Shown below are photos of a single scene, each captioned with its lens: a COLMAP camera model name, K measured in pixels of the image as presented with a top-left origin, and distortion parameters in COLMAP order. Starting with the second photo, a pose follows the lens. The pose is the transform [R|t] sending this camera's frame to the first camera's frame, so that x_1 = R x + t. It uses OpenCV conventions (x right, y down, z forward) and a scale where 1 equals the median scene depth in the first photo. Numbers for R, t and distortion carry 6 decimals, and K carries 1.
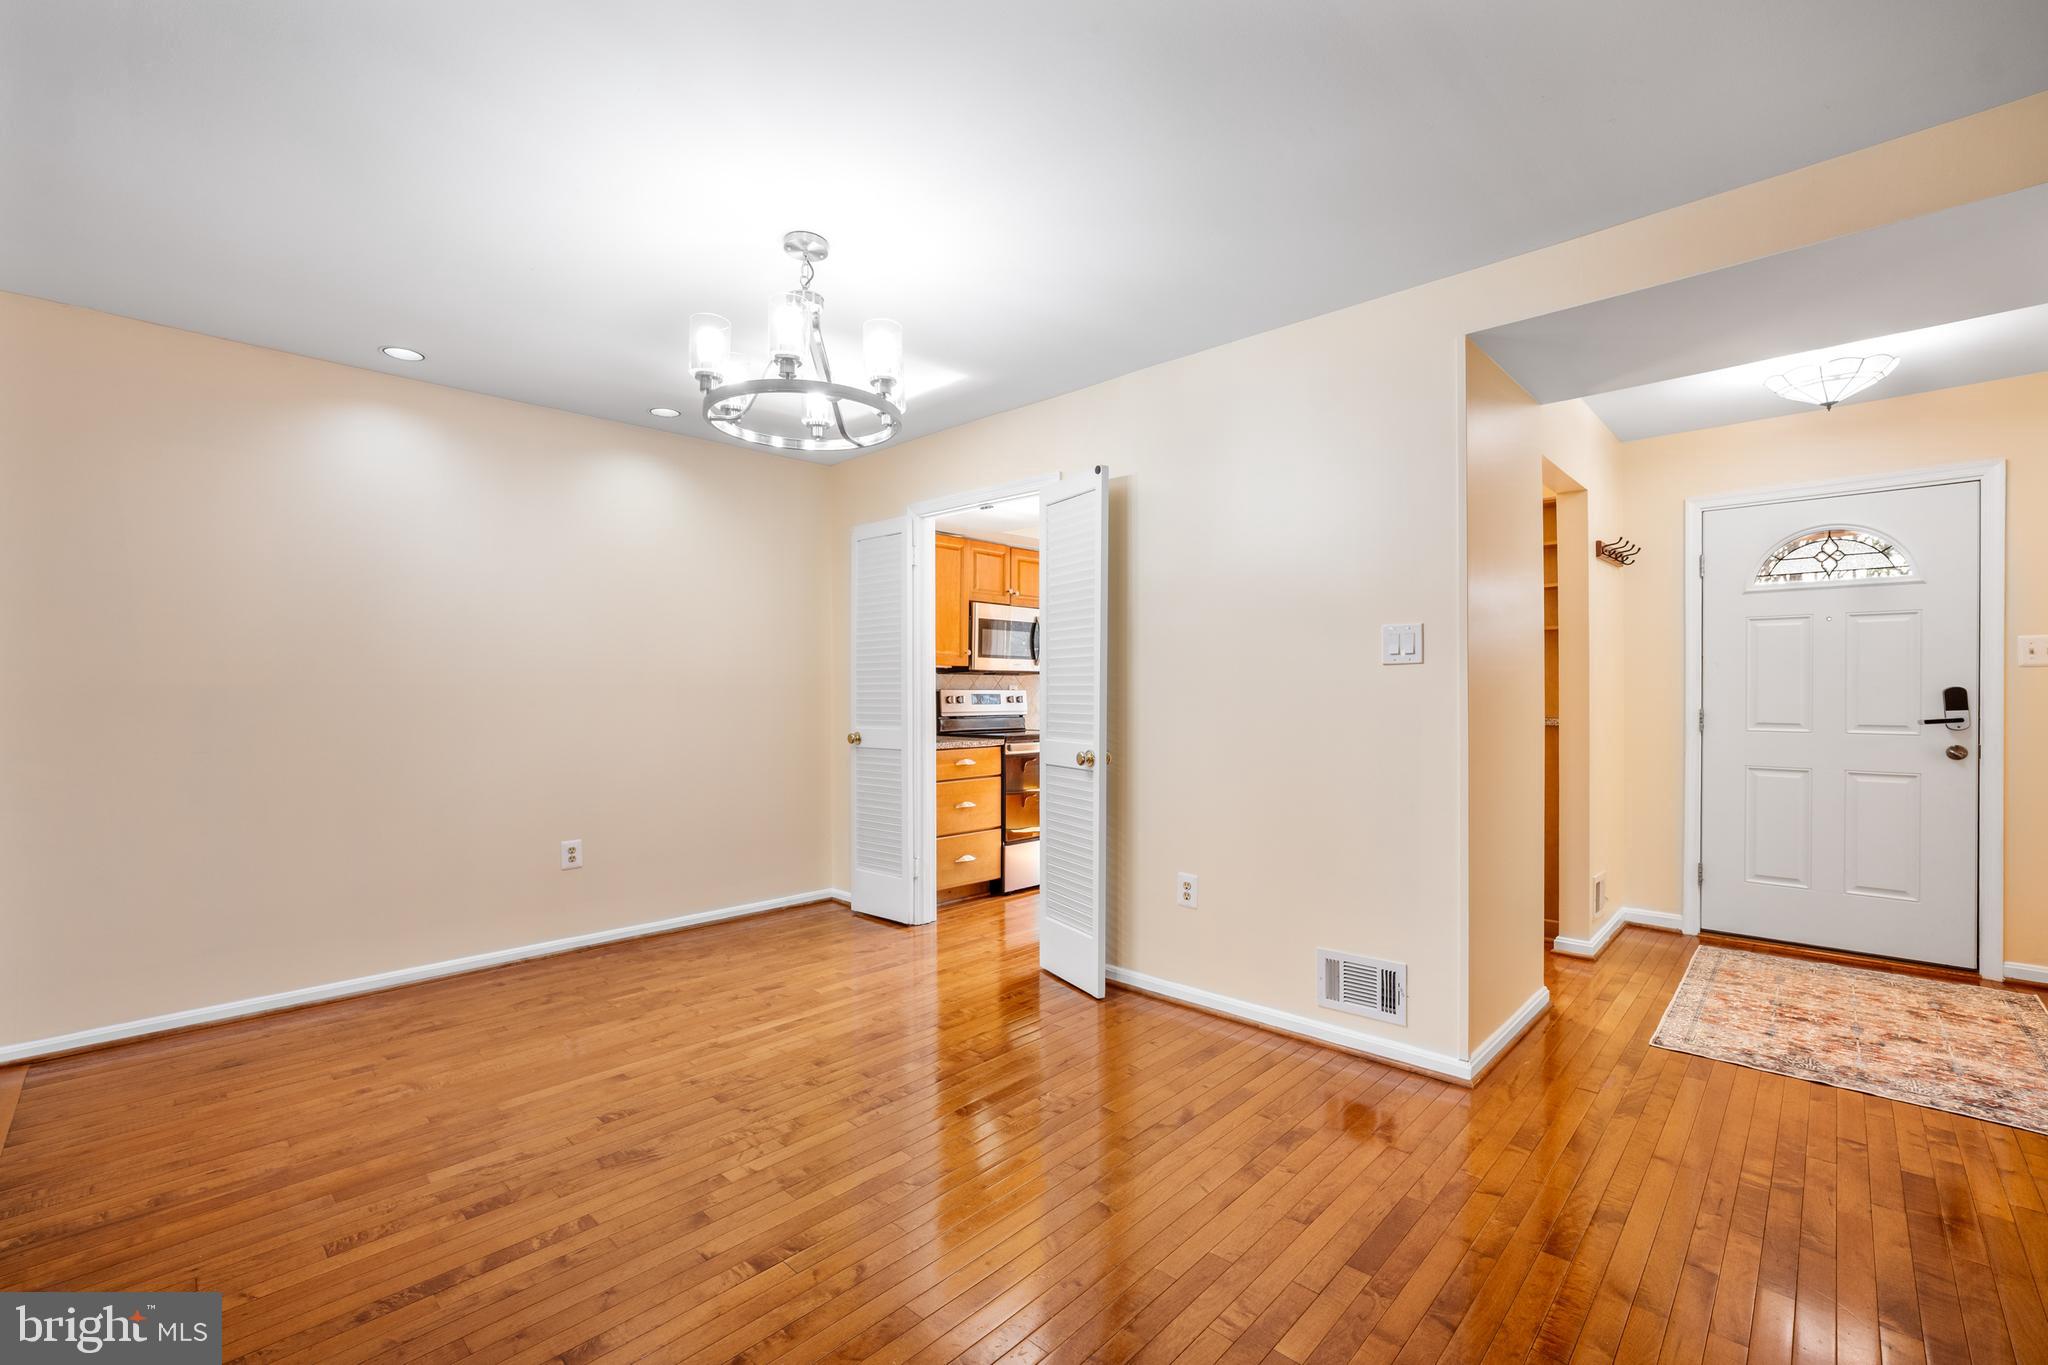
lens RADIAL K [[877.6, 0, 1028.3], [0, 877.6, 698.2], [0, 0, 1]] dist [-0.023355, 0.004447]
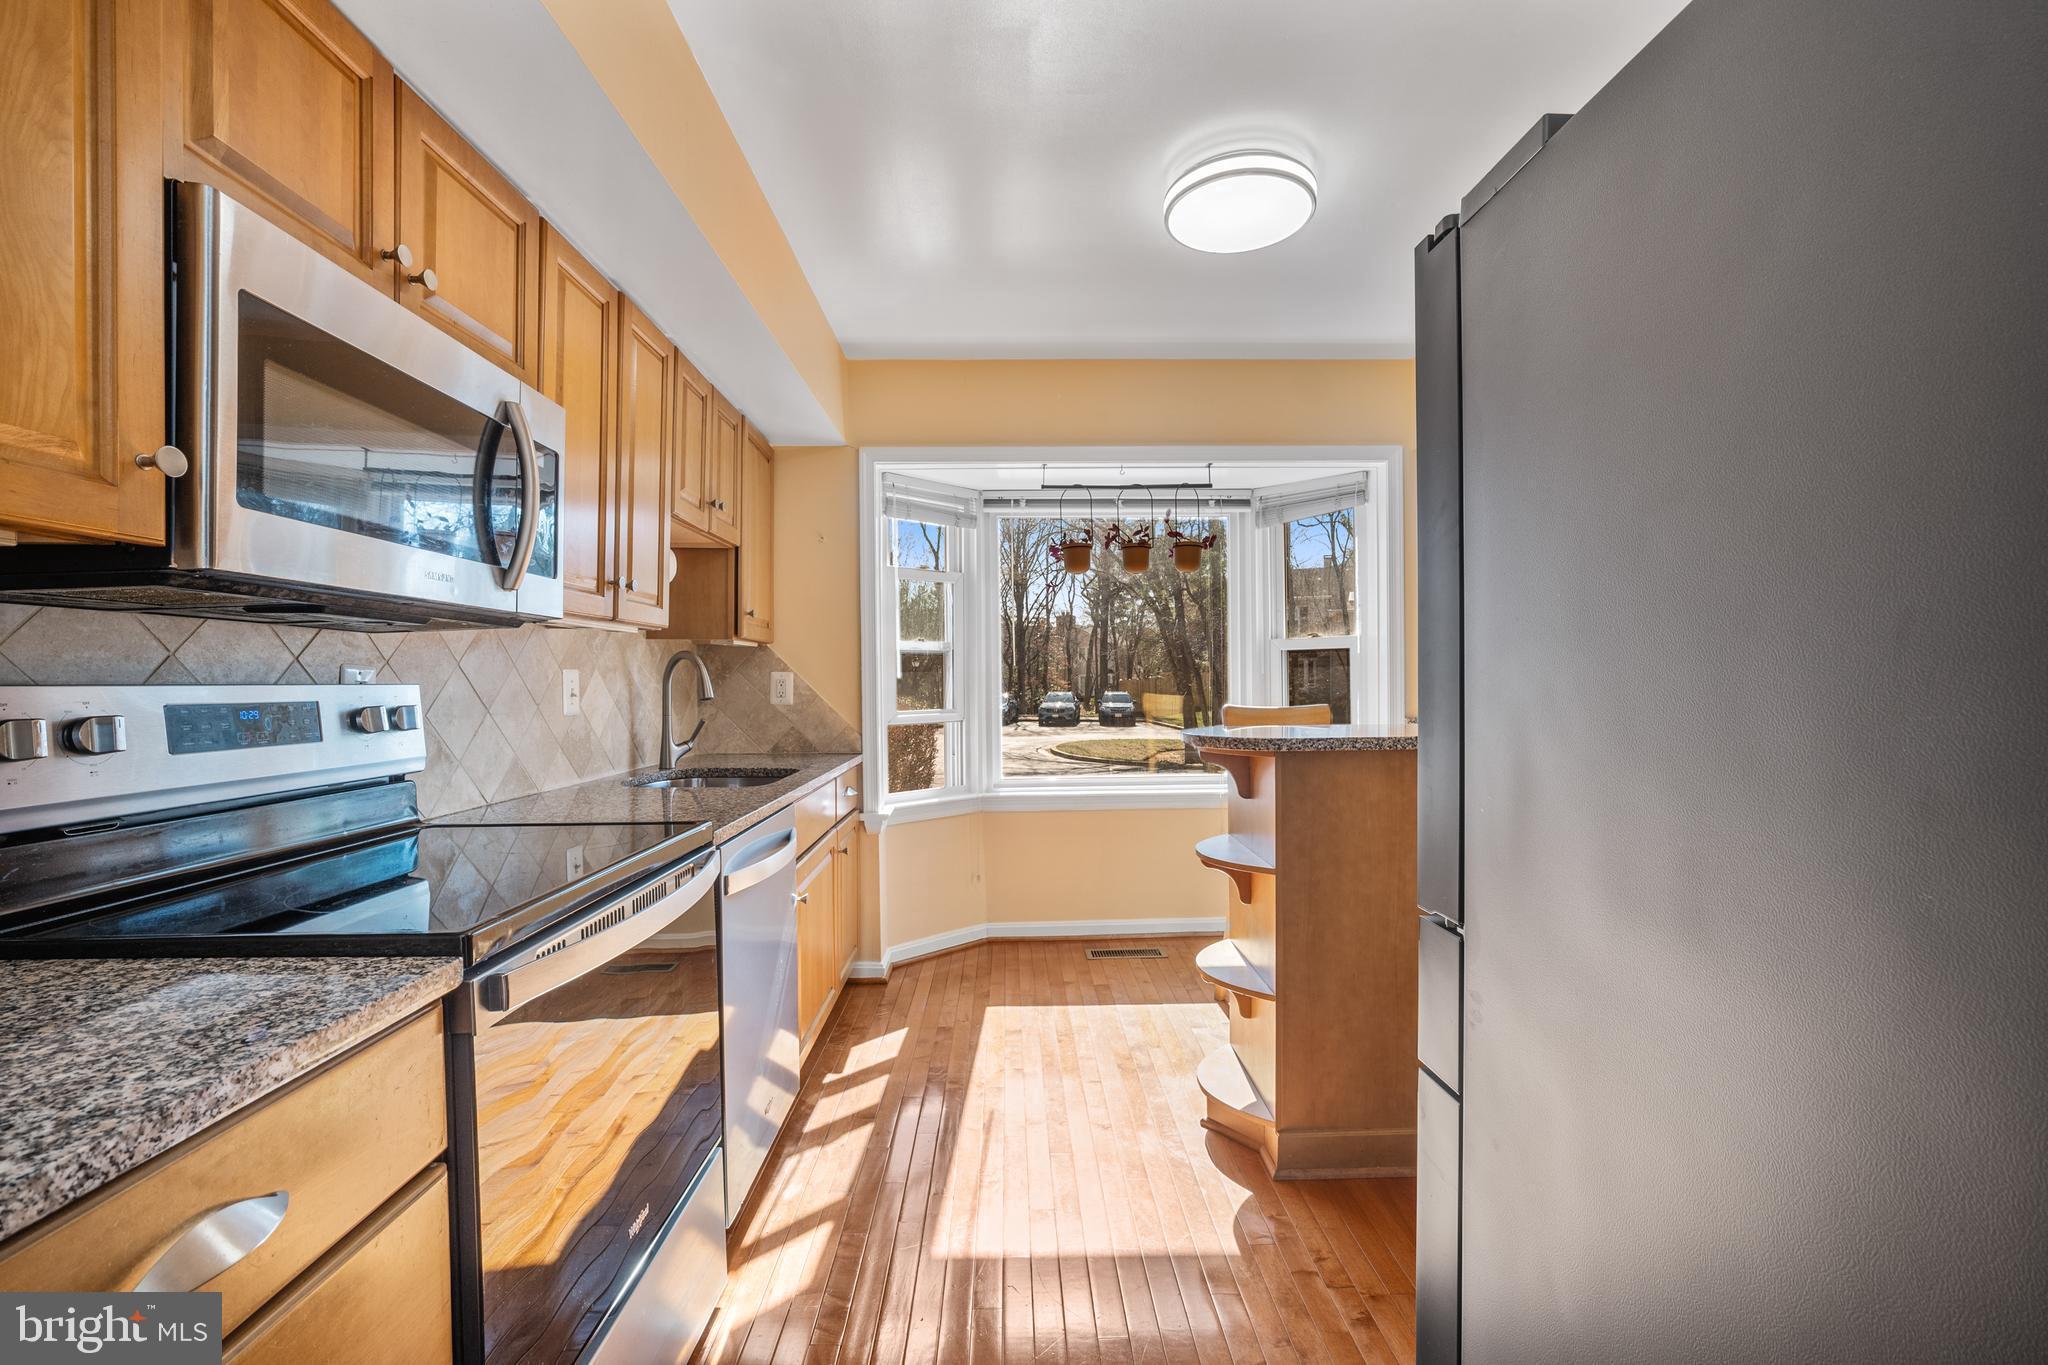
lens RADIAL K [[877.6, 0, 1031.3], [0, 877.6, 686.4], [0, 0, 1]] dist [-0.023355, 0.004447]
pose [[0.710272, -0.006666, 0.703896, -0.095367], [0.008124, 0.999966, 0.001272, -0.011611], [-0.703880, 0.004815, 0.710302, 1.098013]]
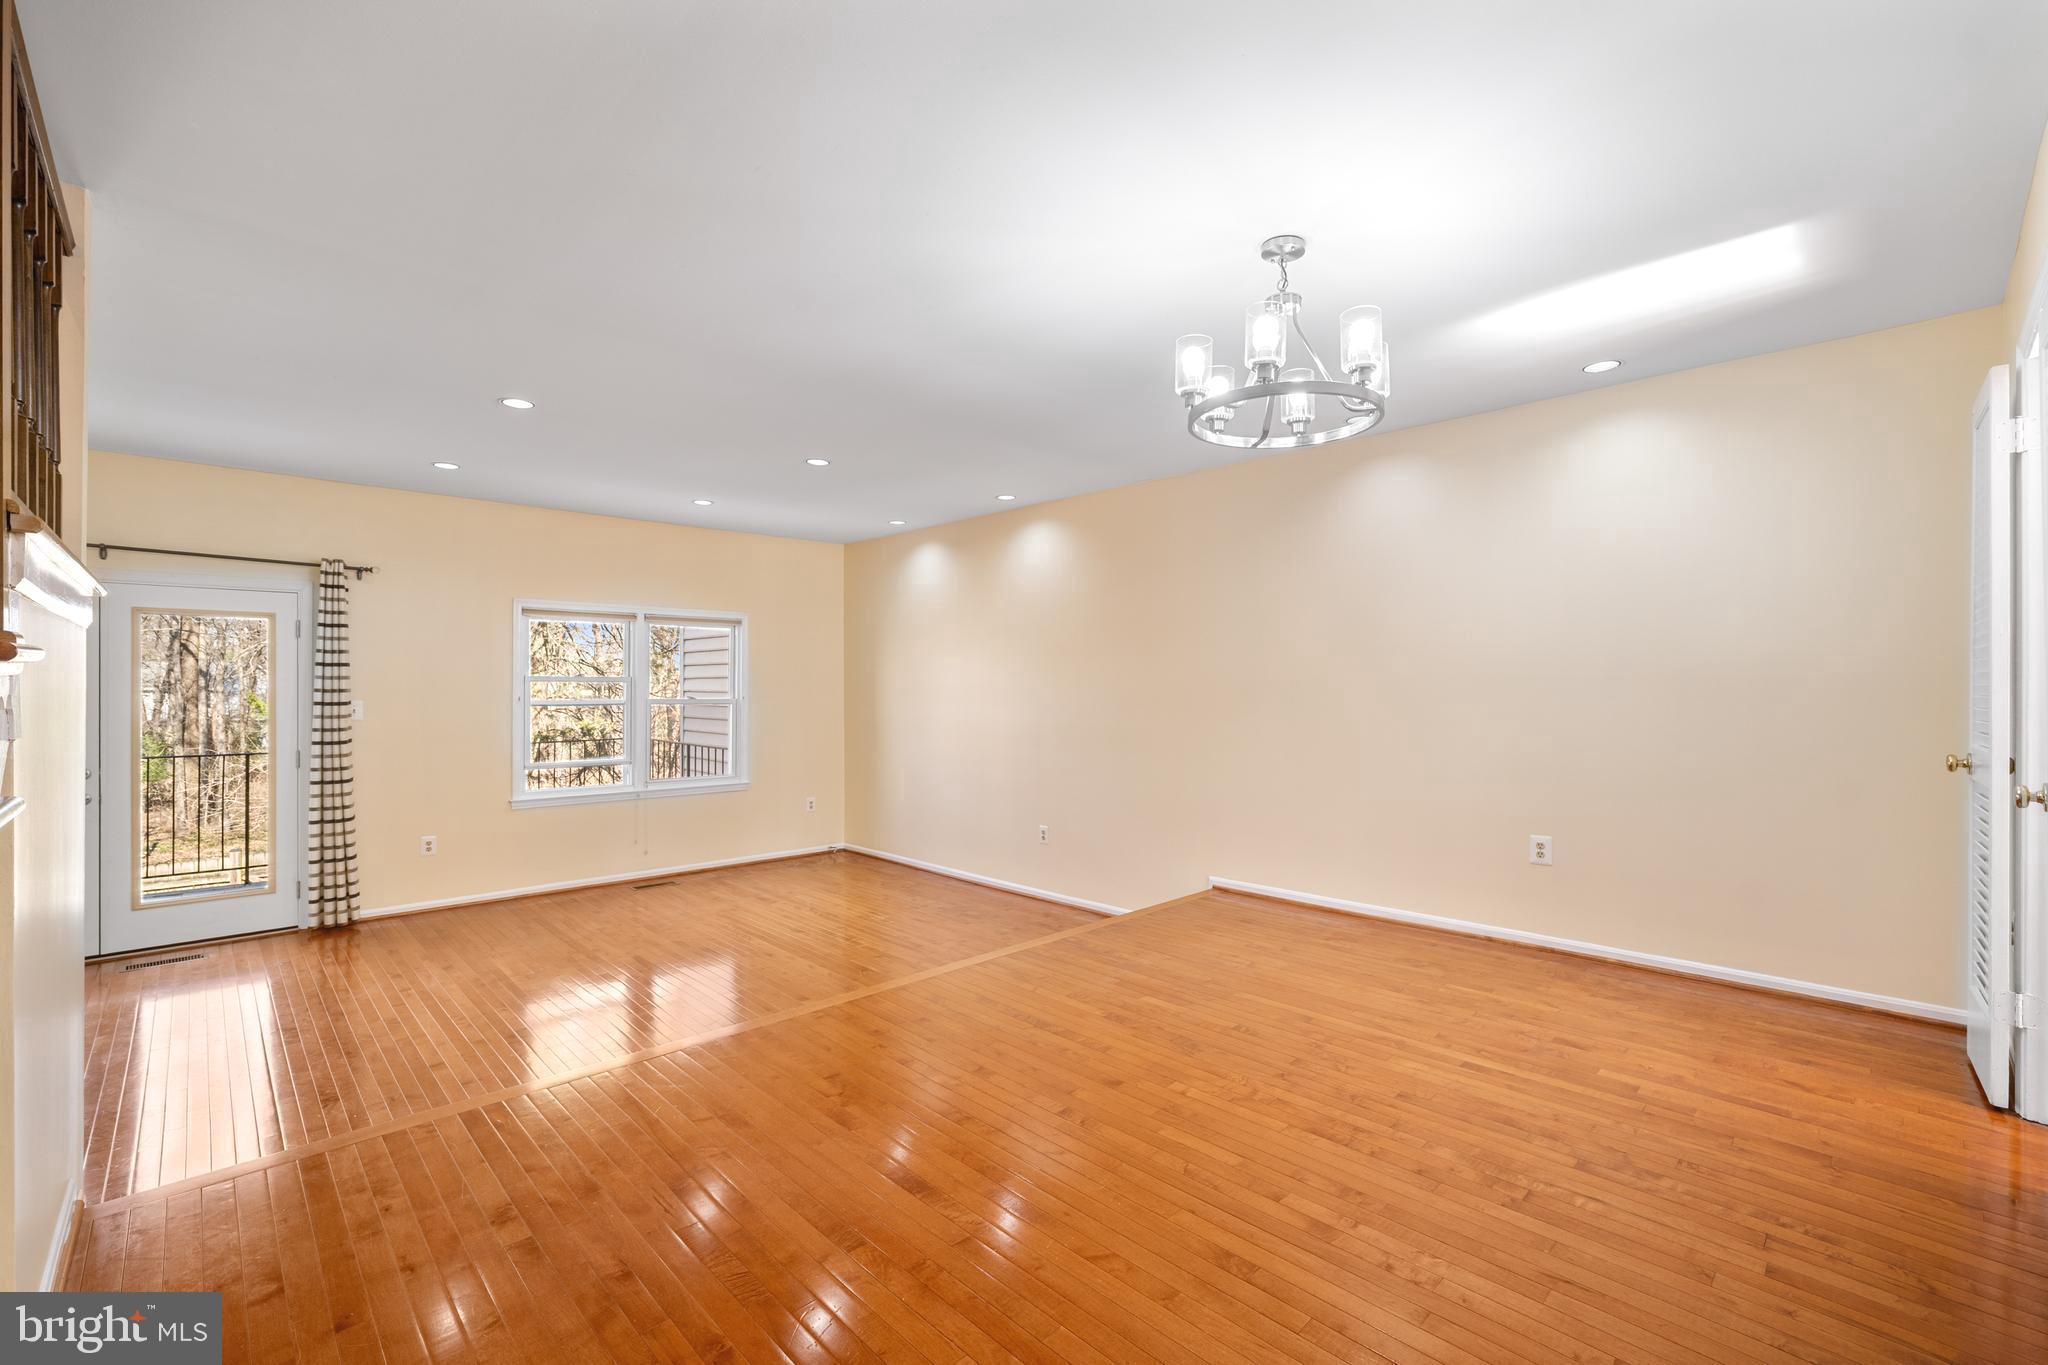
lens RADIAL K [[877.6, 0, 1034.4], [0, 877.6, 686.7], [0, 0, 1]] dist [-0.023355, 0.004447]
pose [[-0.035400, 0.002118, -0.999371, 0.517244], [-0.007524, 0.999969, 0.002386, -0.004013], [0.999345, 0.007604, -0.035383, 0.497489]]
